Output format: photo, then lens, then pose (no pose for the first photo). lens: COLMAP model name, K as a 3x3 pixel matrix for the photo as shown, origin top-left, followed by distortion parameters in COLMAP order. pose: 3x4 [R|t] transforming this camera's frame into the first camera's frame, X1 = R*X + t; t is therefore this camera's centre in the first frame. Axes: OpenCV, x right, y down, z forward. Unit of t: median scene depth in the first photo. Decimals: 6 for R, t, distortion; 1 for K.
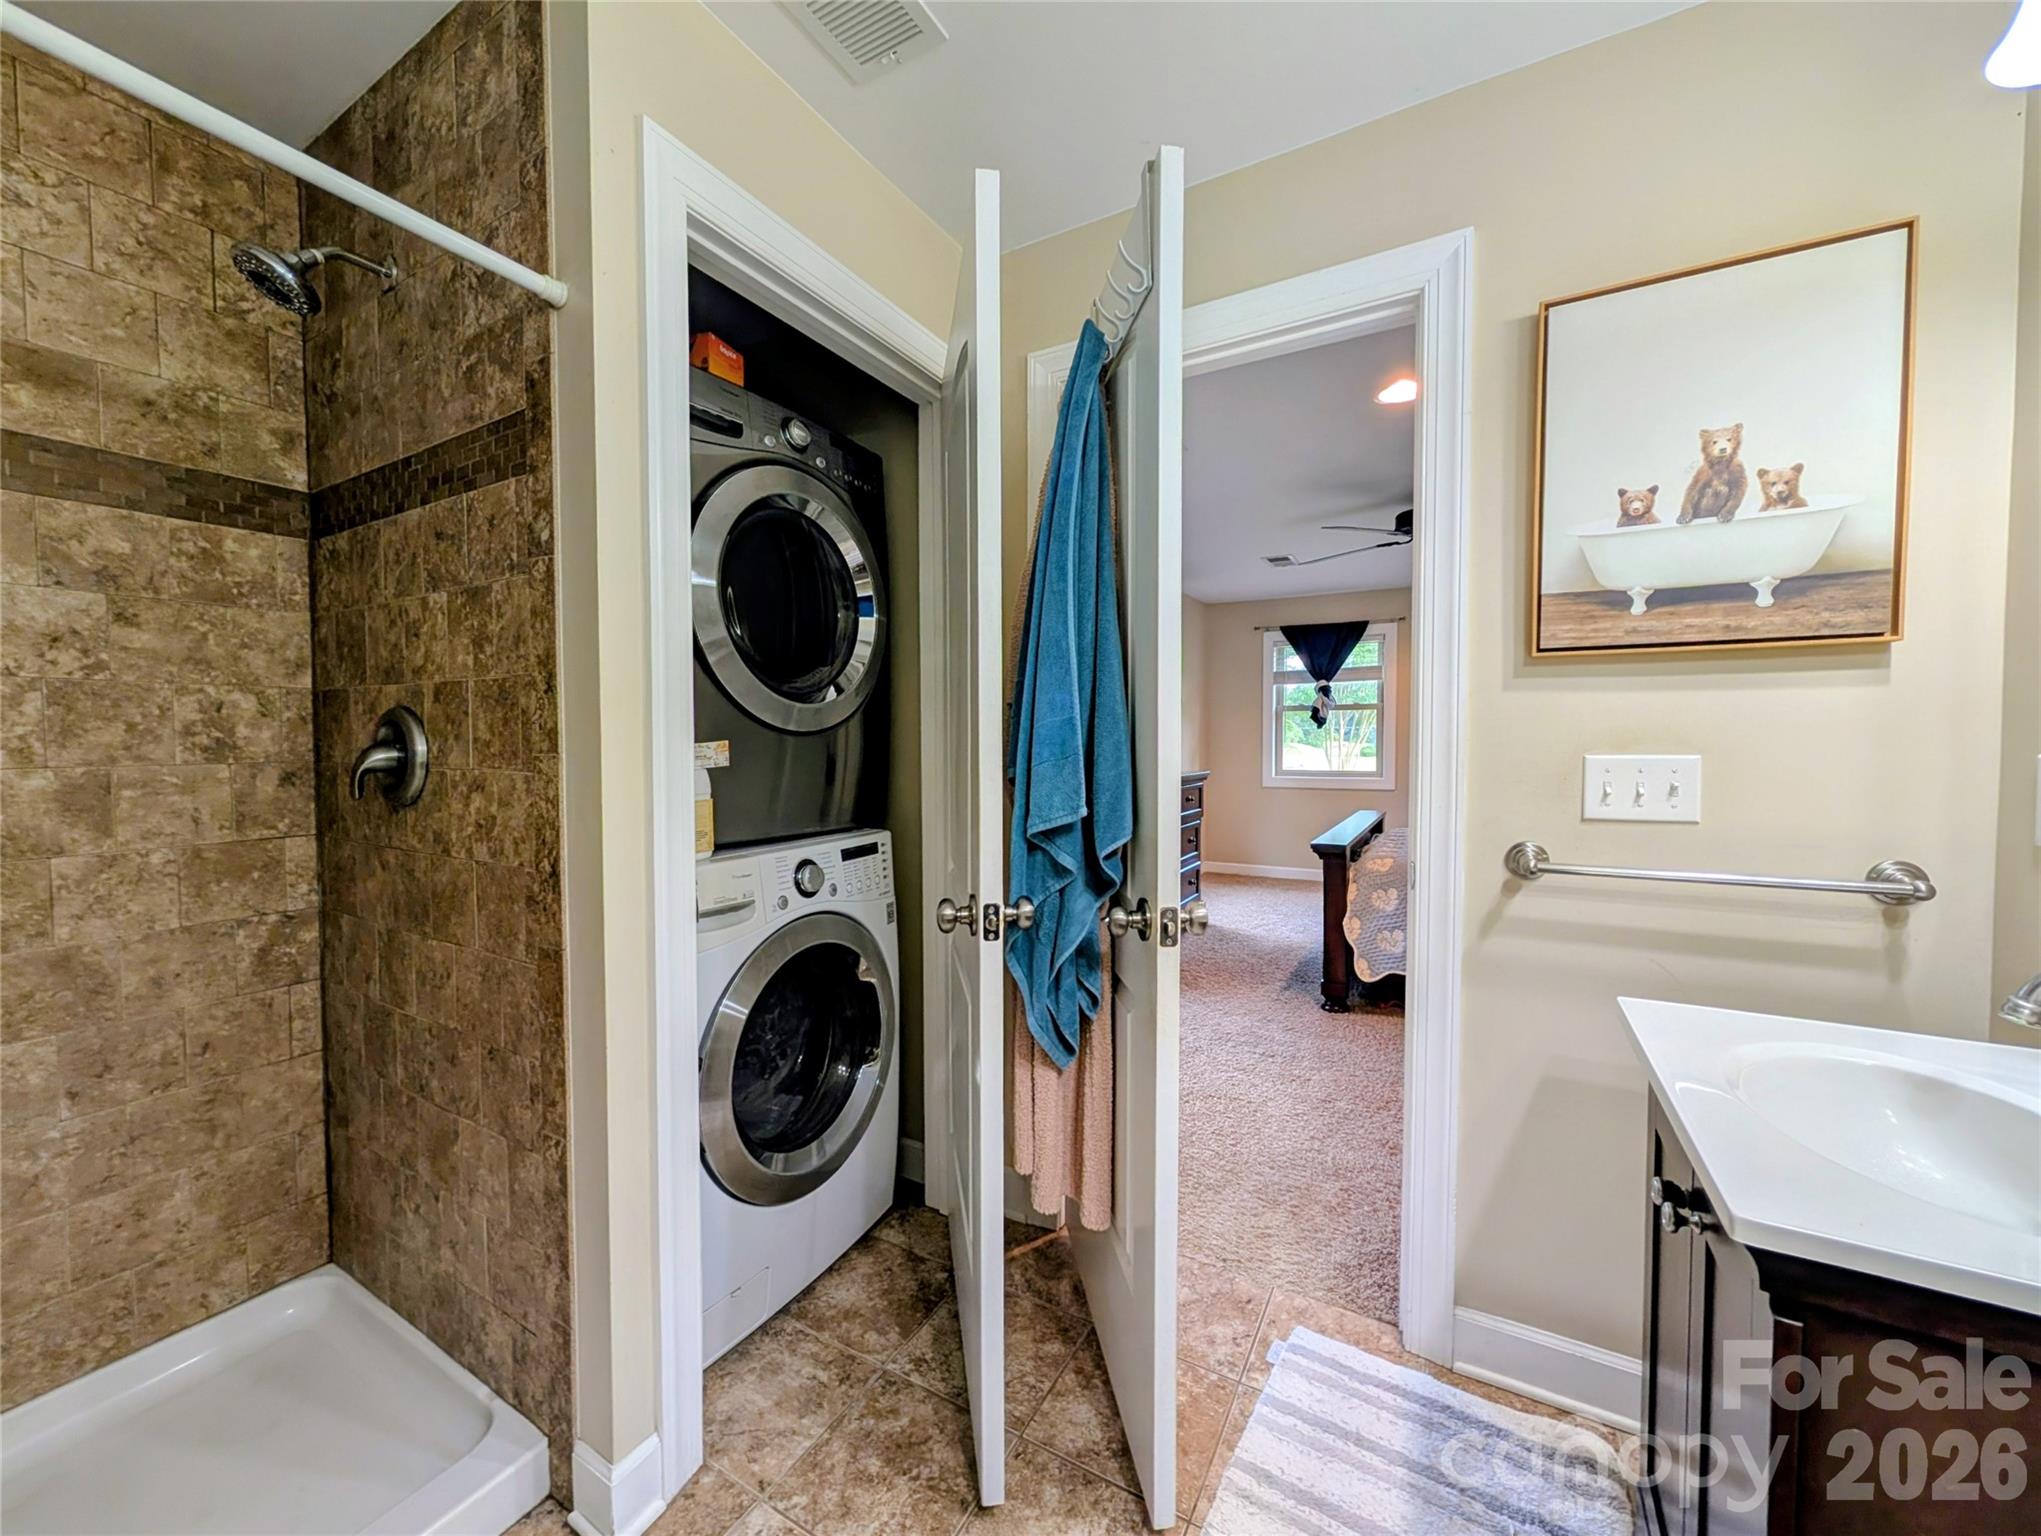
lens RADIAL K [[782.0, 0, 1025.3], [0, 782.0, 764.6], [0, 0, 1]] dist [-0.002772, -0.000234]
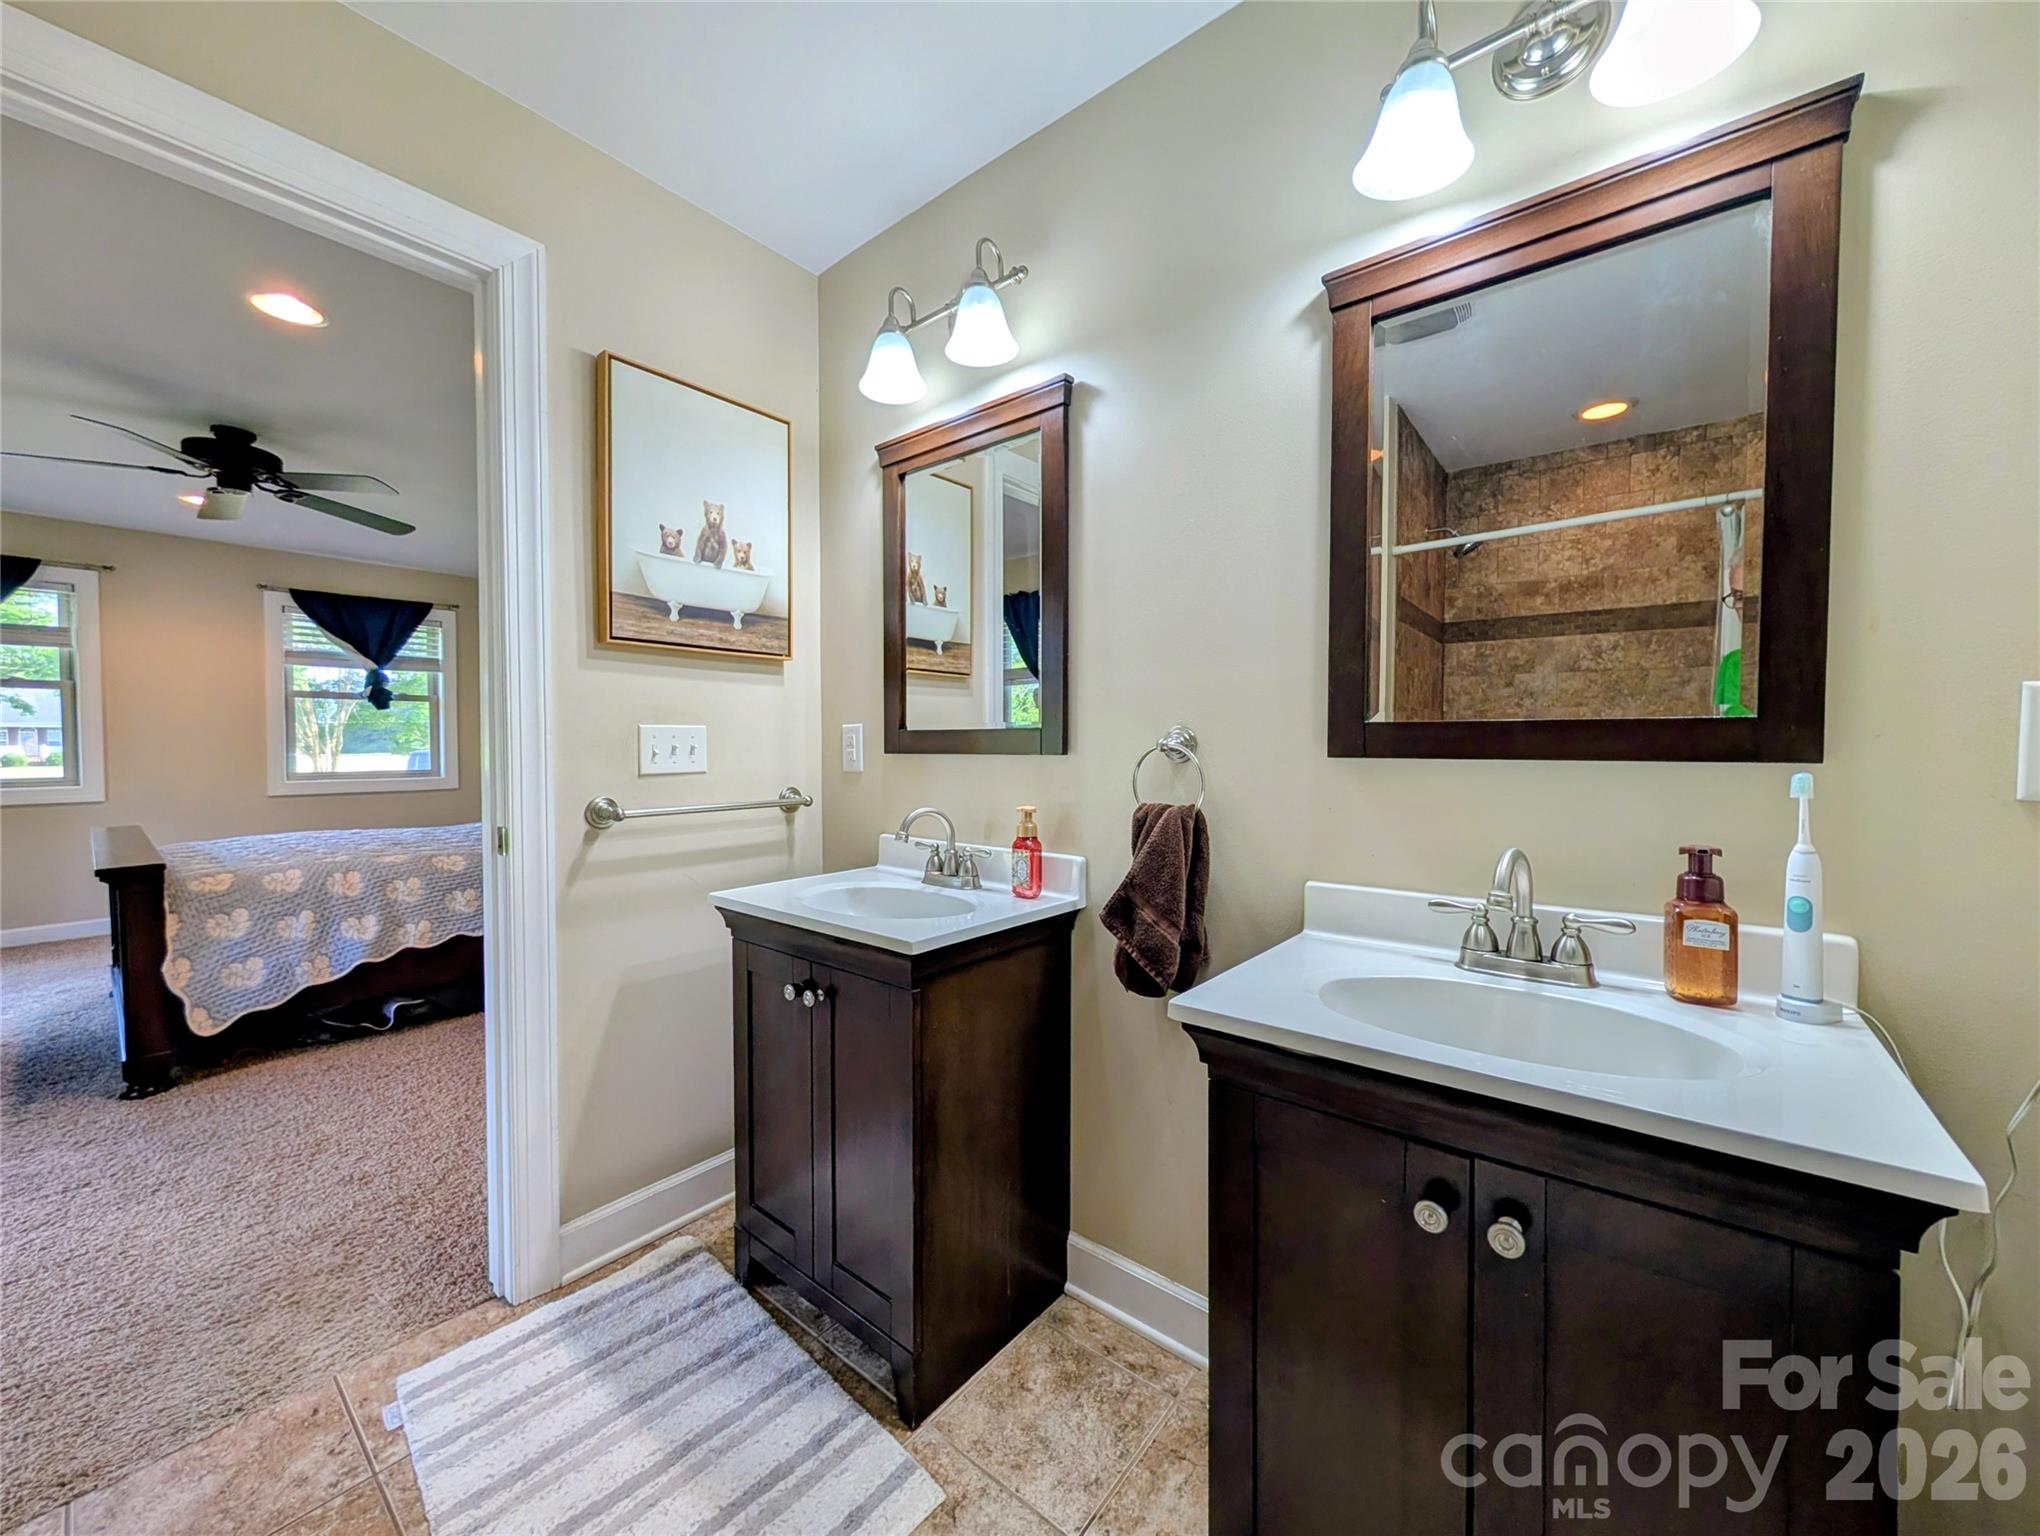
lens RADIAL K [[771.2, 0, 1018.1], [0, 771.2, 764.8], [0, 0, 1]] dist [-0.000900, 0.000086]
pose [[0.164031, -0.026063, 0.986111, -0.404825], [0.031681, 0.999274, 0.021141, 0.044002], [-0.985946, 0.027773, 0.164737, 0.173699]]
